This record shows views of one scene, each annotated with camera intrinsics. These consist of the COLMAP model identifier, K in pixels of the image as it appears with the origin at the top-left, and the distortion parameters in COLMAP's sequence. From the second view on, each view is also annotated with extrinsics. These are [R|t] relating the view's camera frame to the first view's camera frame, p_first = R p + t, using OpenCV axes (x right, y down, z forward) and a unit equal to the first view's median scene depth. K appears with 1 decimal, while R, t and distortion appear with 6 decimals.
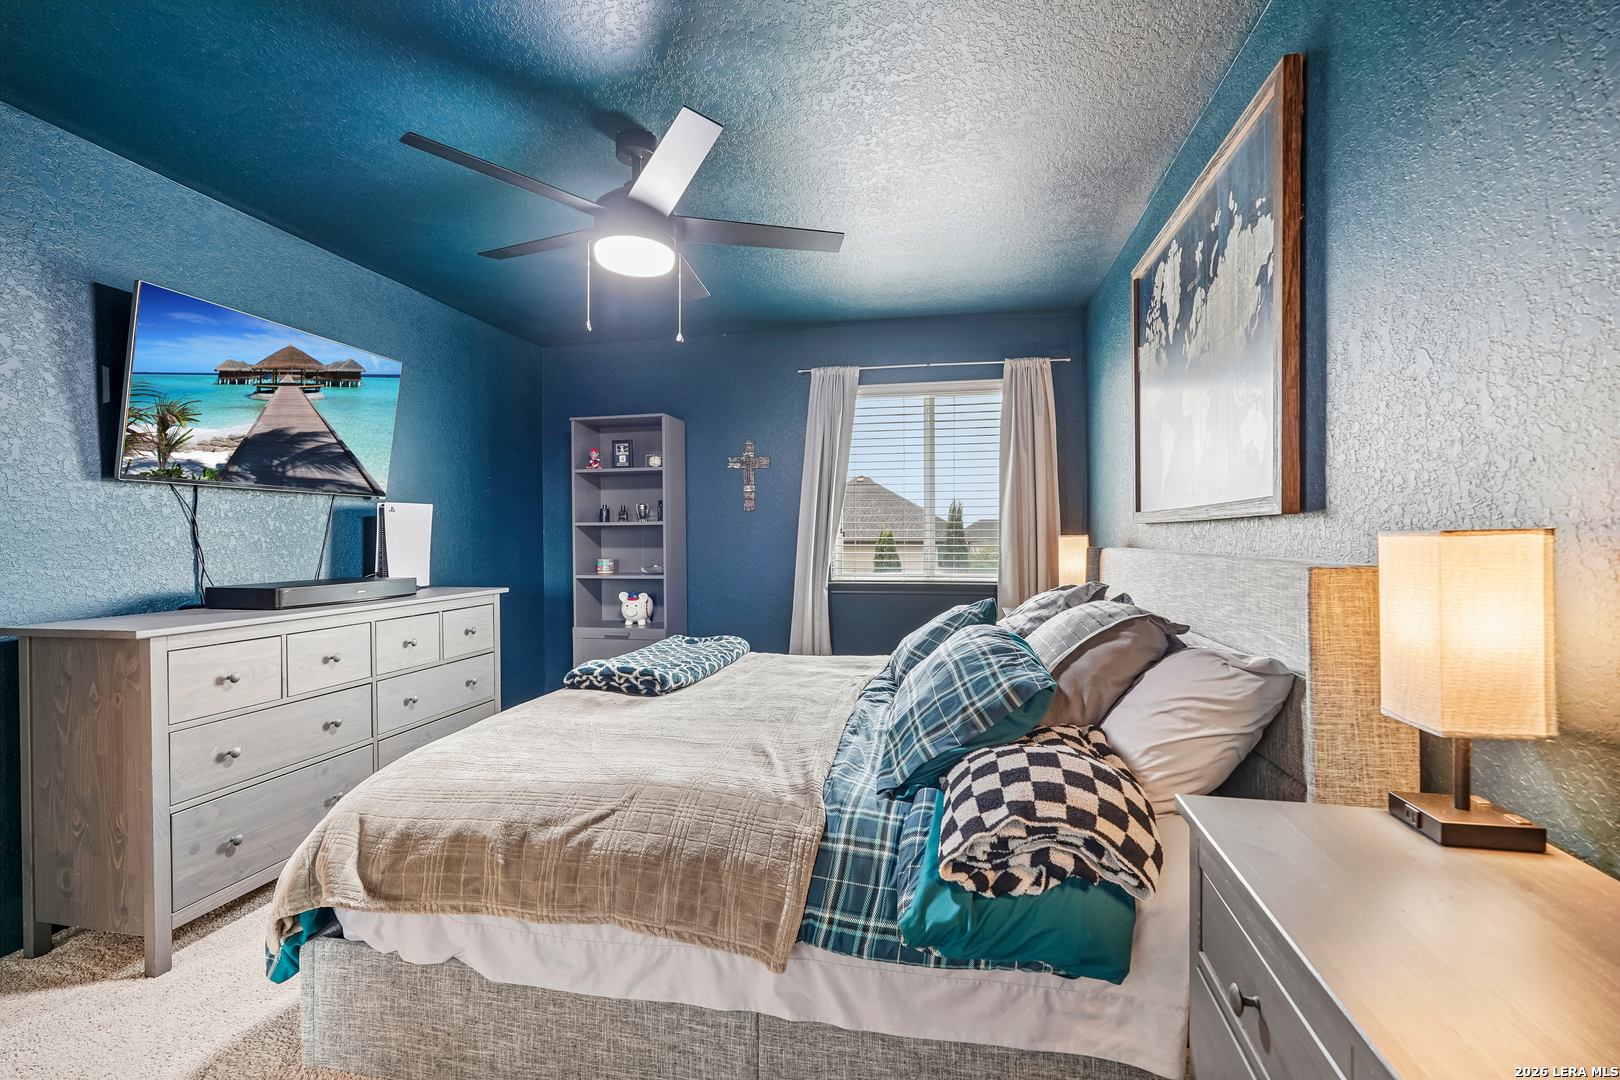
lens RADIAL K [[714.3, 0, 803.7], [0, 714.3, 541.6], [0, 0, 1]] dist [-0.015613, 0.007807]
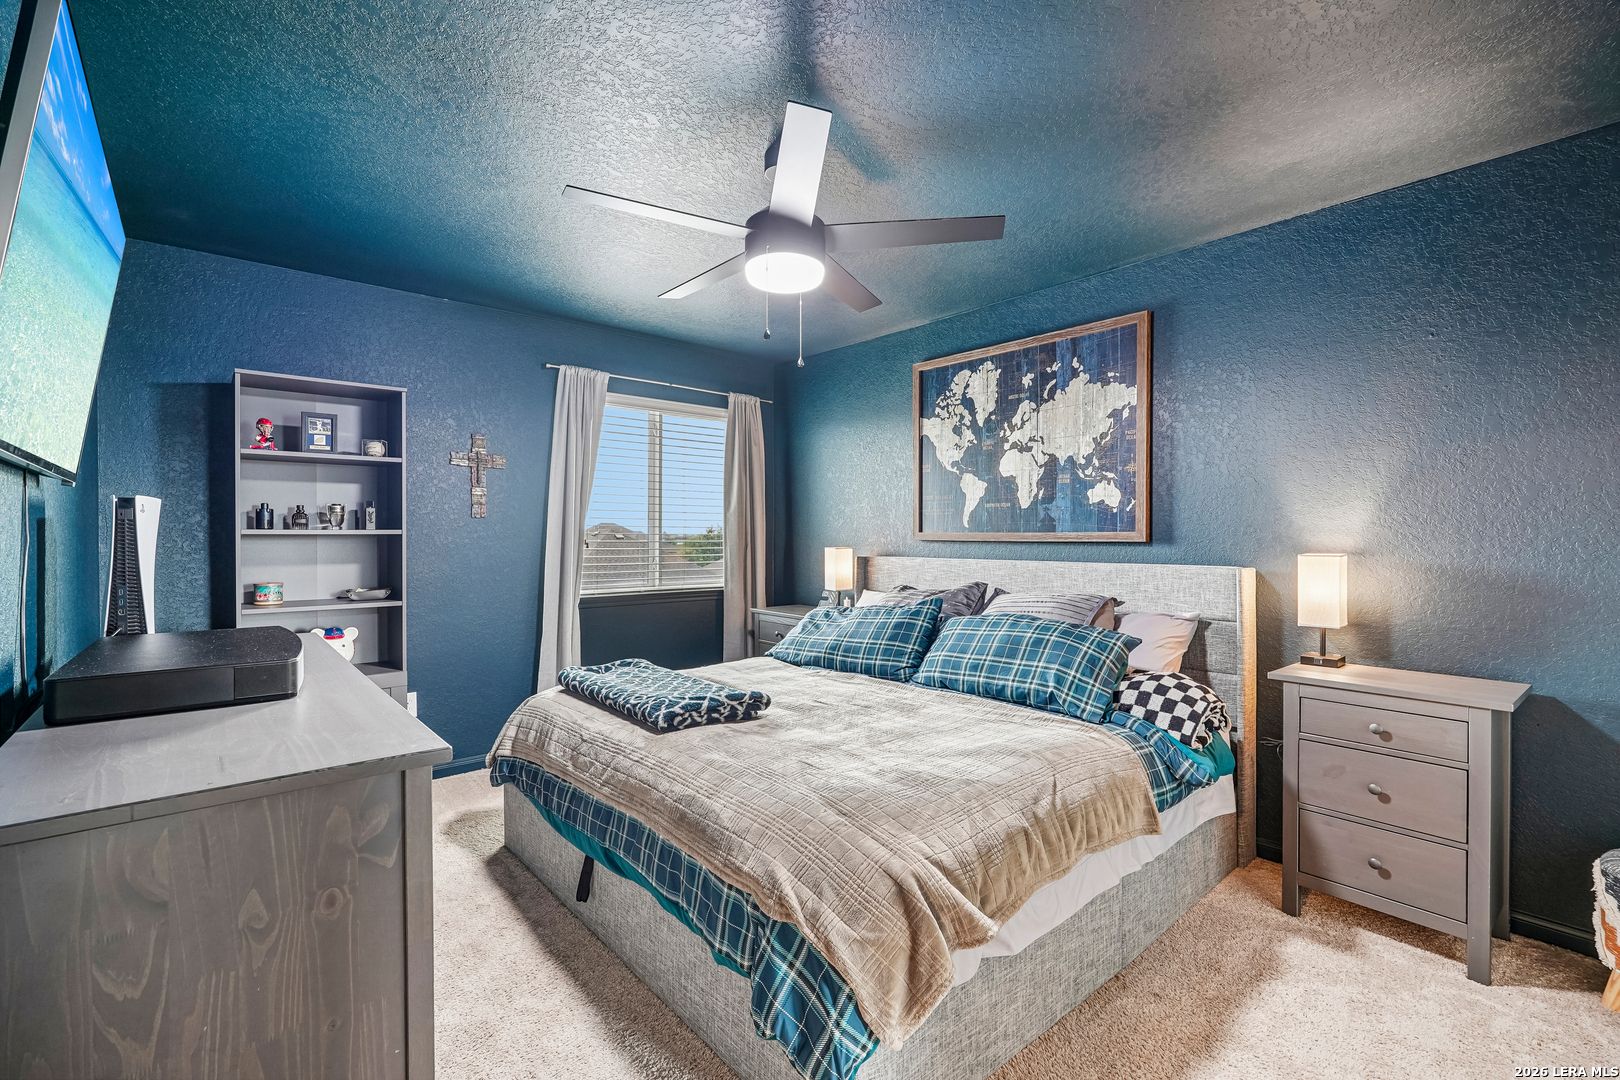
lens RADIAL K [[716.6, 0, 804.4], [0, 716.6, 539.4], [0, 0, 1]] dist [-0.016013, 0.008691]
pose [[0.611307, 0.001029, 0.791393, -0.859566], [0.002350, 0.999992, -0.003115, -0.023990], [-0.791390, 0.003764, 0.611300, 0.313281]]
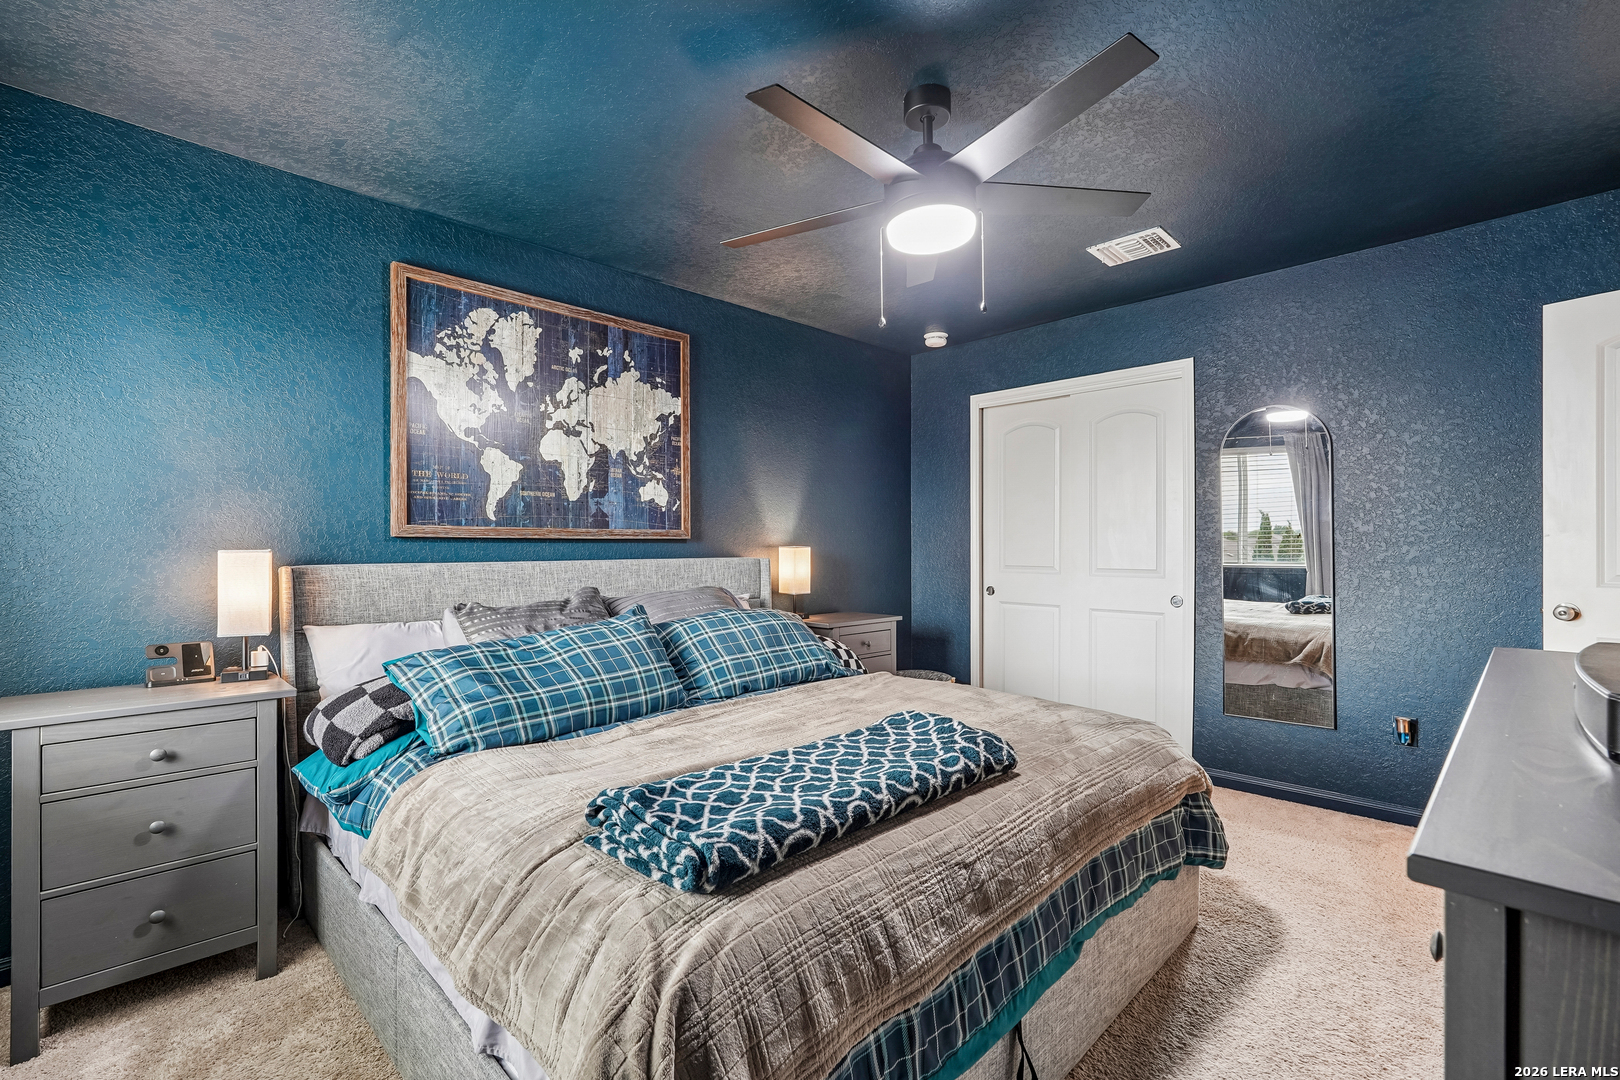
lens RADIAL K [[716.6, 0, 804.4], [0, 716.6, 539.4], [0, 0, 1]] dist [-0.016013, 0.008691]
pose [[-0.832791, 0.008995, 0.553514, -0.507175], [0.009422, 0.999953, -0.002073, -0.016580], [-0.553507, 0.003489, -0.832837, 1.557100]]
